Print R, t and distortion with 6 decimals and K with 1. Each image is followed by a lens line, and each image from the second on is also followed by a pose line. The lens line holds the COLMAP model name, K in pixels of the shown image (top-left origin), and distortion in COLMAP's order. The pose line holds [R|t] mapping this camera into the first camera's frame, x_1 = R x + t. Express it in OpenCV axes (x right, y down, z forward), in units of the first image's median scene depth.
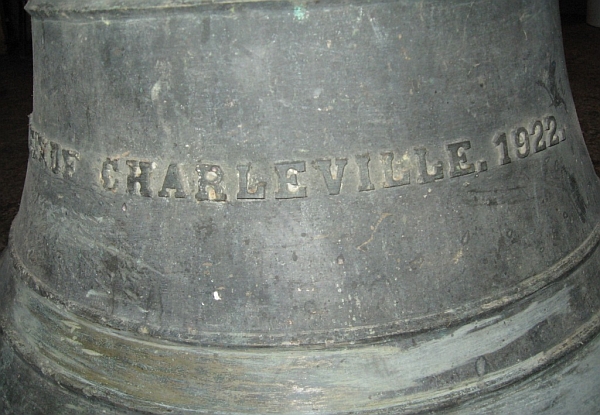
lens RADIAL K [[686.2, 0, 298.8], [0, 686.2, 210.1], [0, 0, 1]] dist [-0.139532, 0.000000]
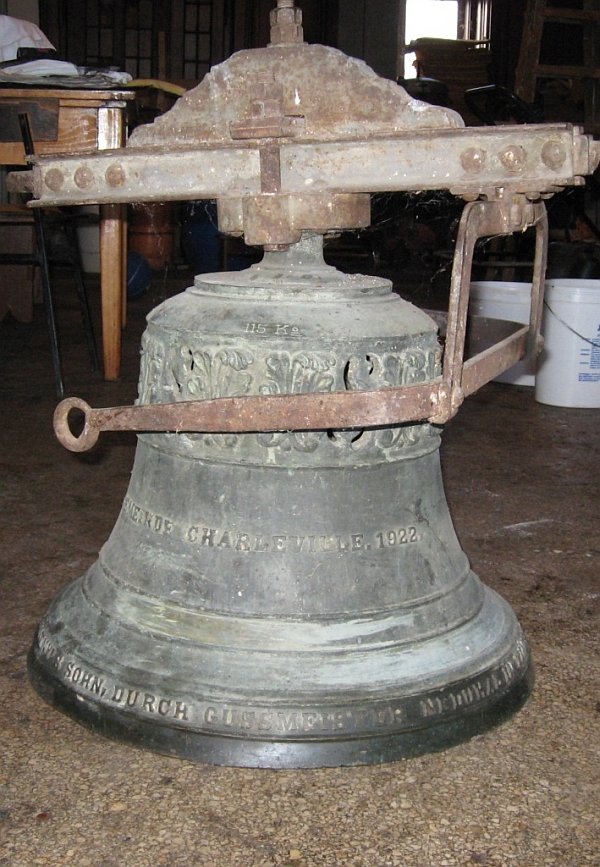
lens RADIAL K [[991.5, 0, 299.8], [0, 991.5, 436.0], [0, 0, 1]] dist [-0.139532, 0.000000]
pose [[0.995150, 0.097991, 0.008572, -0.006368], [-0.094087, 0.973669, -0.207644, 0.266695], [-0.028694, 0.205830, 0.978167, -2.152149]]
